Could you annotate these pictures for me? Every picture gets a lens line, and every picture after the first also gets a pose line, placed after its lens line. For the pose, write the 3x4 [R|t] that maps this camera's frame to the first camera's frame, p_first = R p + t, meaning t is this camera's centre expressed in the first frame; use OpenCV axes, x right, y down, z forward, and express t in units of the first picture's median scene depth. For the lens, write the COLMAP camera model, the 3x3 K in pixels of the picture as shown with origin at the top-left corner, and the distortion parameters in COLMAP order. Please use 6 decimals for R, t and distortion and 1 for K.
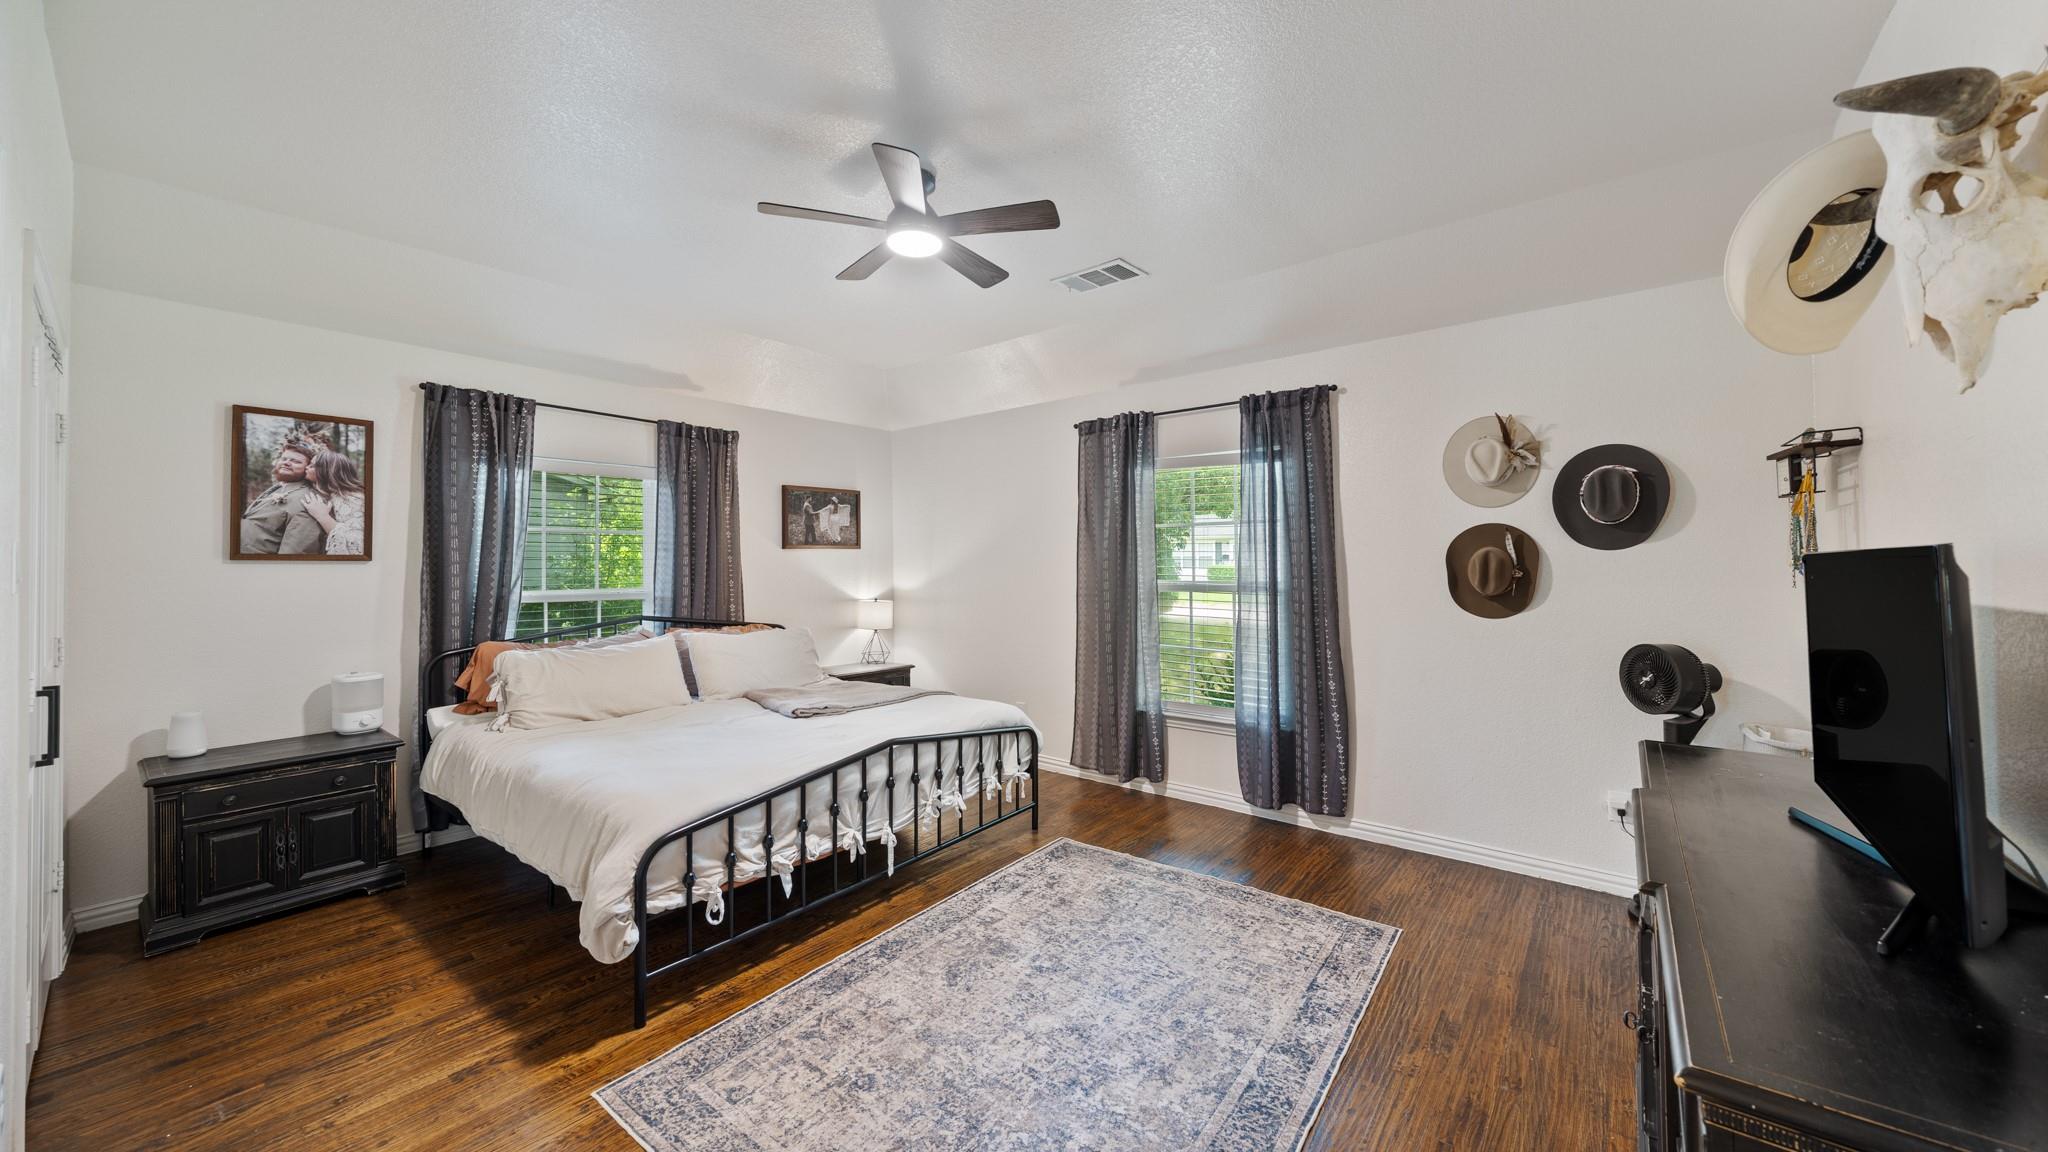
lens RADIAL K [[696.5, 0, 1027.6], [0, 696.5, 563.0], [0, 0, 1]] dist [0.003301, 0.000380]
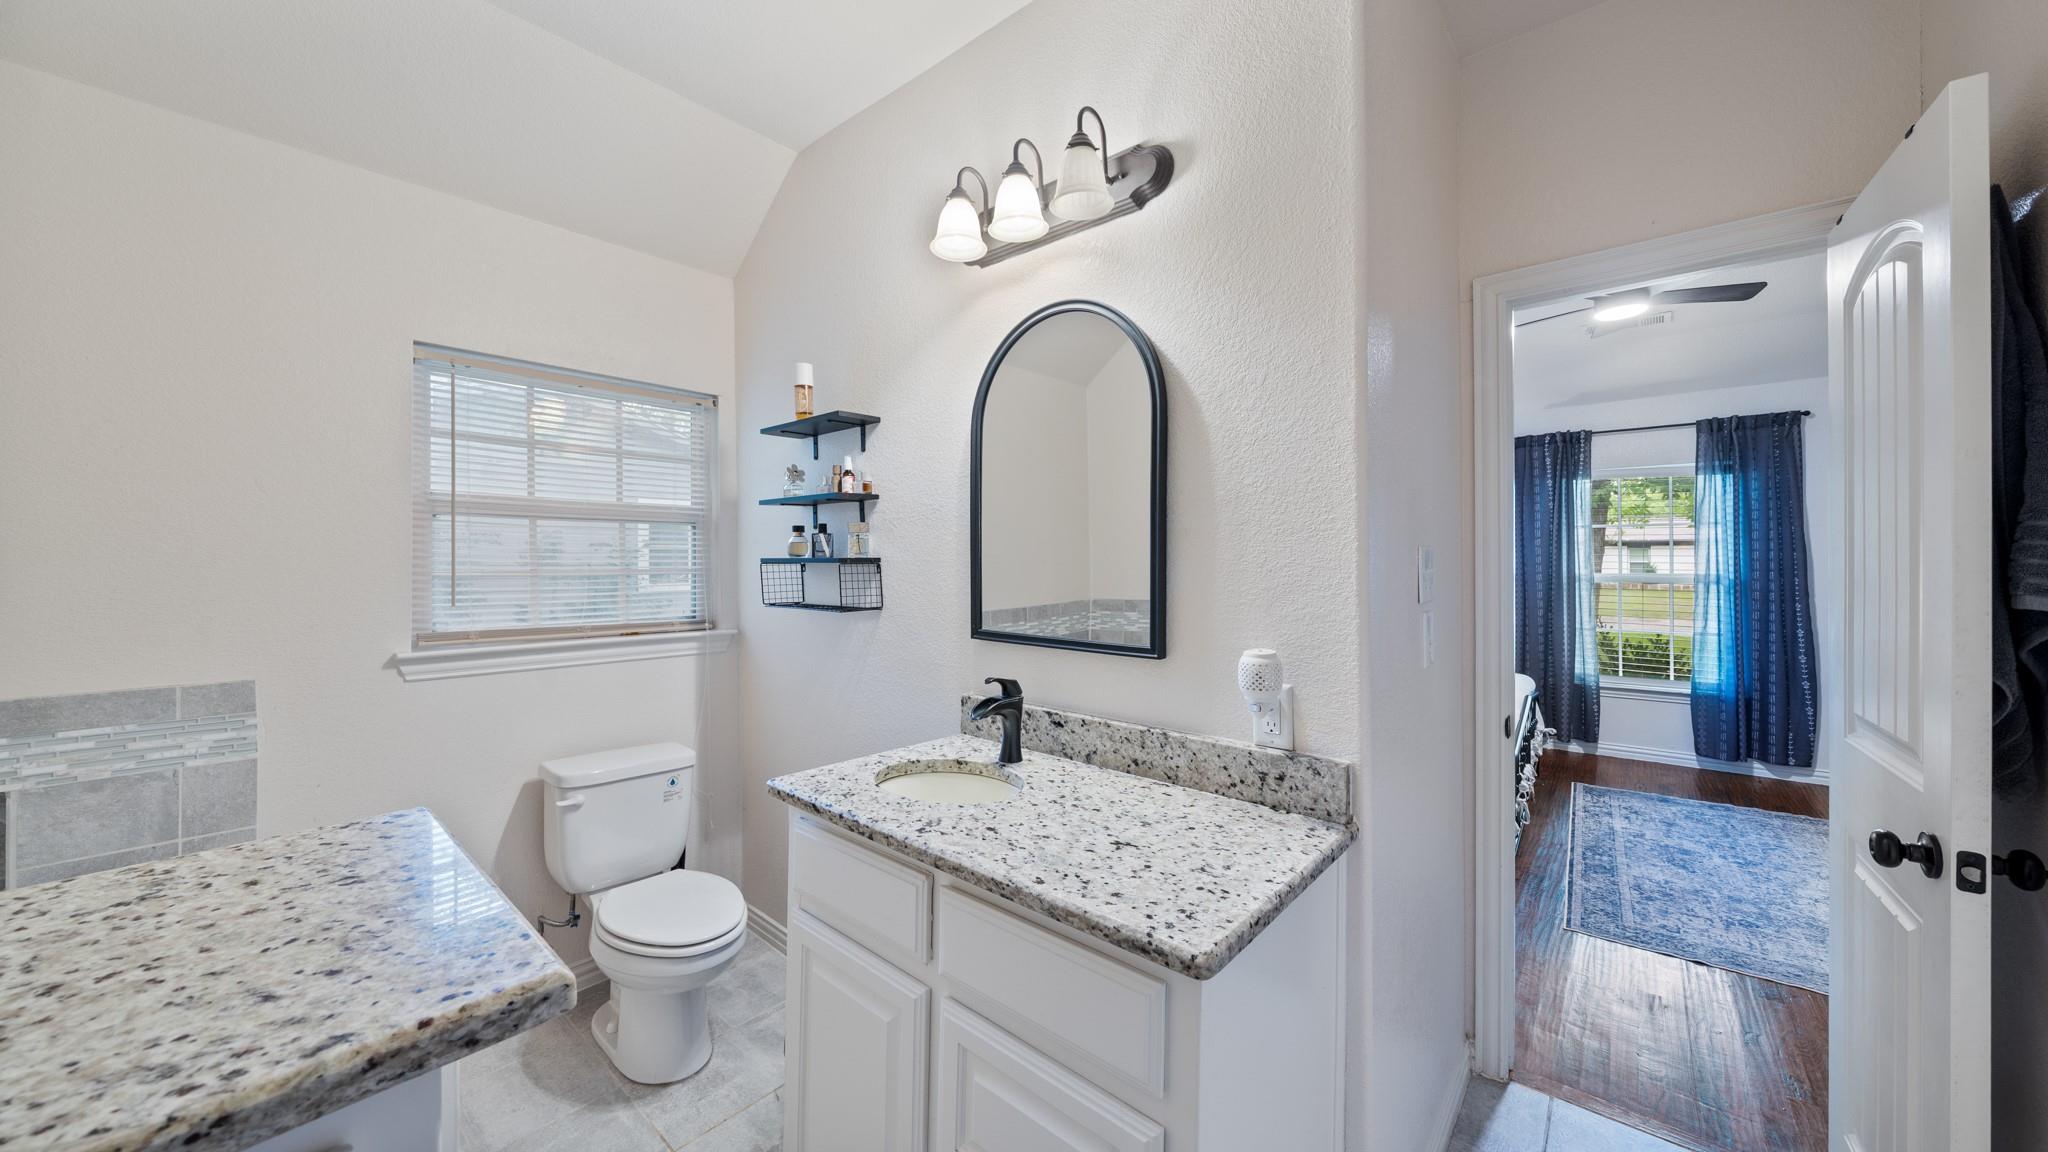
lens RADIAL K [[696.5, 0, 1008.5], [0, 696.5, 575.9], [0, 0, 1]] dist [0.003301, 0.000380]
pose [[0.999982, 0.006063, 0.000457, -0.890782], [-0.006071, 0.999815, 0.018276, 0.014991], [-0.000347, -0.018278, 0.999833, -0.203147]]
